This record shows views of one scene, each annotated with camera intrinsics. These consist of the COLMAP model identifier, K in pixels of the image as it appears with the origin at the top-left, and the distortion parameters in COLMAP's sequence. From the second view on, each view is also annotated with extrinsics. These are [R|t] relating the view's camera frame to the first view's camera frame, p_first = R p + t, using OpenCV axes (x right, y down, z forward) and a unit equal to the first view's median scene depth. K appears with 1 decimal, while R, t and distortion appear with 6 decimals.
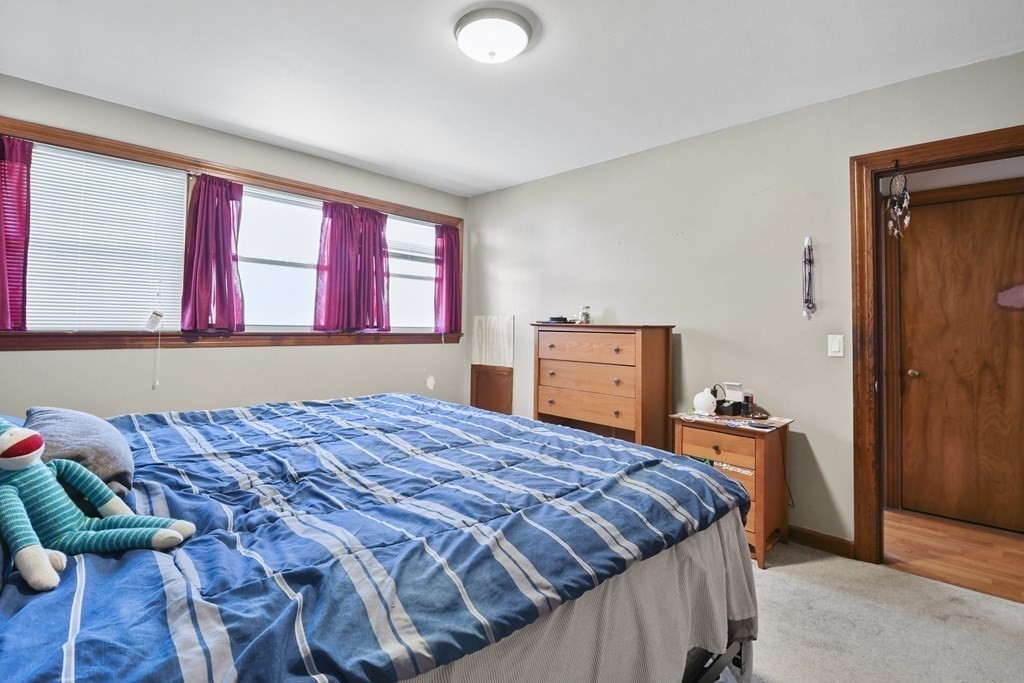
lens RADIAL K [[453.7, 0, 528.0], [0, 453.7, 313.4], [0, 0, 1]] dist [0.004263, -0.005381]
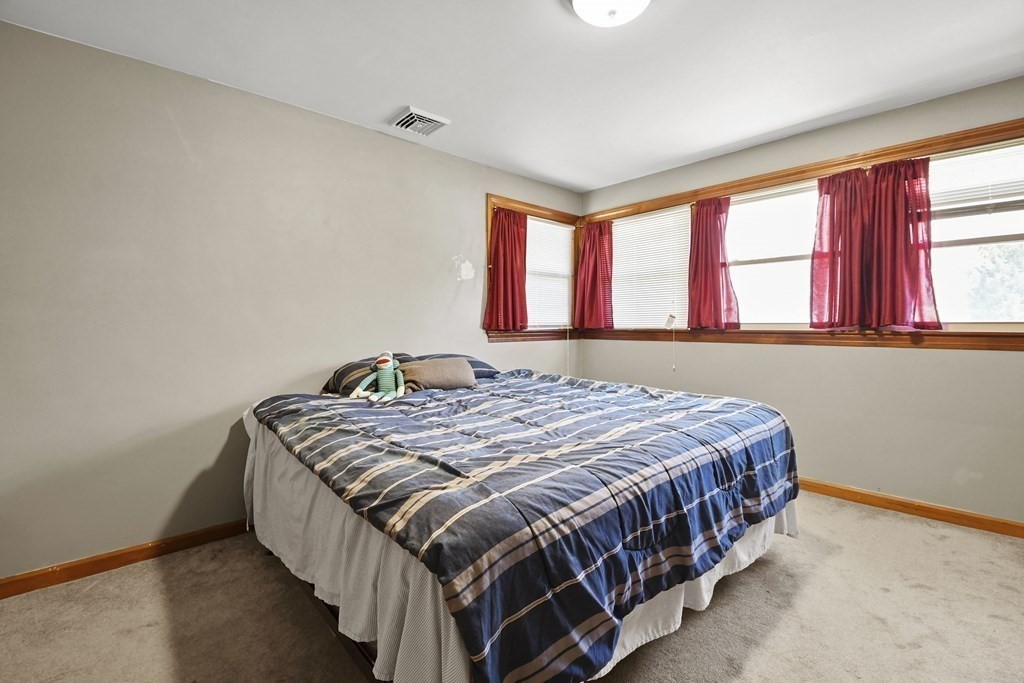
lens RADIAL K [[453.7, 0, 513.7], [0, 453.7, 343.9], [0, 0, 1]] dist [0.004263, -0.005381]
pose [[-0.050034, 0.032200, -0.998228, 0.510574], [0.037013, 0.998853, 0.030365, 0.021712], [0.998061, -0.035428, -0.051169, 0.515486]]
